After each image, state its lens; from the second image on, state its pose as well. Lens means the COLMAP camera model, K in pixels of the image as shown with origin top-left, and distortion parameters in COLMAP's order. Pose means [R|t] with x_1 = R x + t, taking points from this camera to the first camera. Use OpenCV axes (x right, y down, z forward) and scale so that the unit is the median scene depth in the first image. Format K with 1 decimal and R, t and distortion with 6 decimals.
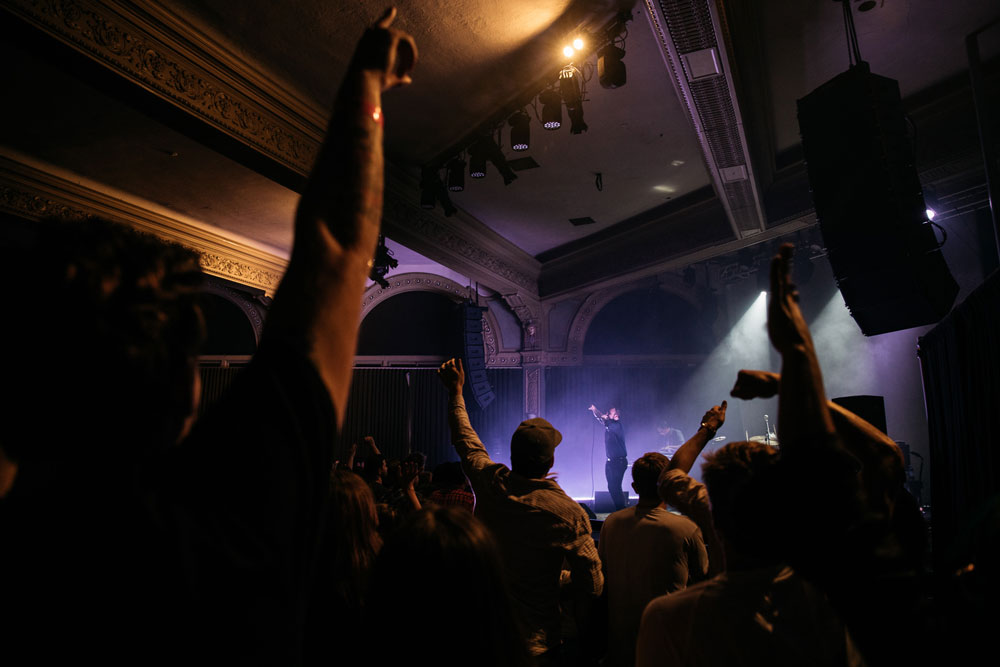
lens RADIAL K [[686.5, 0, 499.7], [0, 686.5, 332.6], [0, 0, 1]] dist [-0.090159, 0.080845]
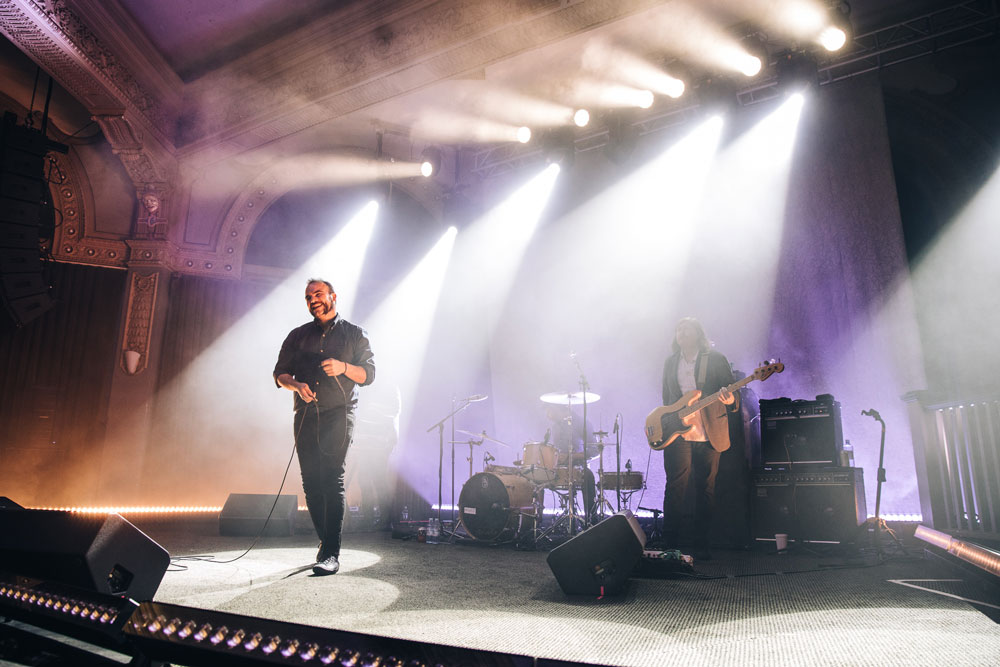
lens RADIAL K [[688.4, 0, 498.9], [0, 688.4, 330.8], [0, 0, 1]] dist [-0.101024, 0.080550]
pose [[0.899286, 0.100870, 0.425569, 0.082382], [-0.093465, 0.994885, -0.038308, 0.100216], [-0.427257, -0.005326, 0.904115, 0.409355]]
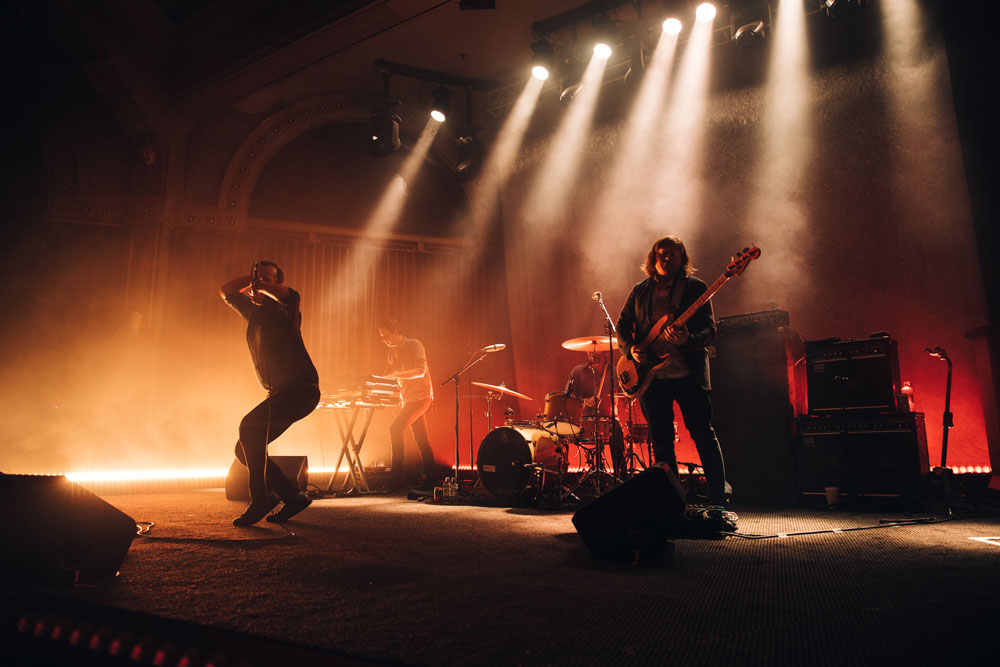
lens RADIAL K [[688.4, 0, 498.0], [0, 688.4, 330.7], [0, 0, 1]] dist [-0.101024, 0.080550]
pose [[0.915534, 0.054441, 0.398540, 0.100404], [-0.067864, 0.997501, 0.019639, 0.109189], [-0.396475, -0.045027, 0.916941, 0.438304]]
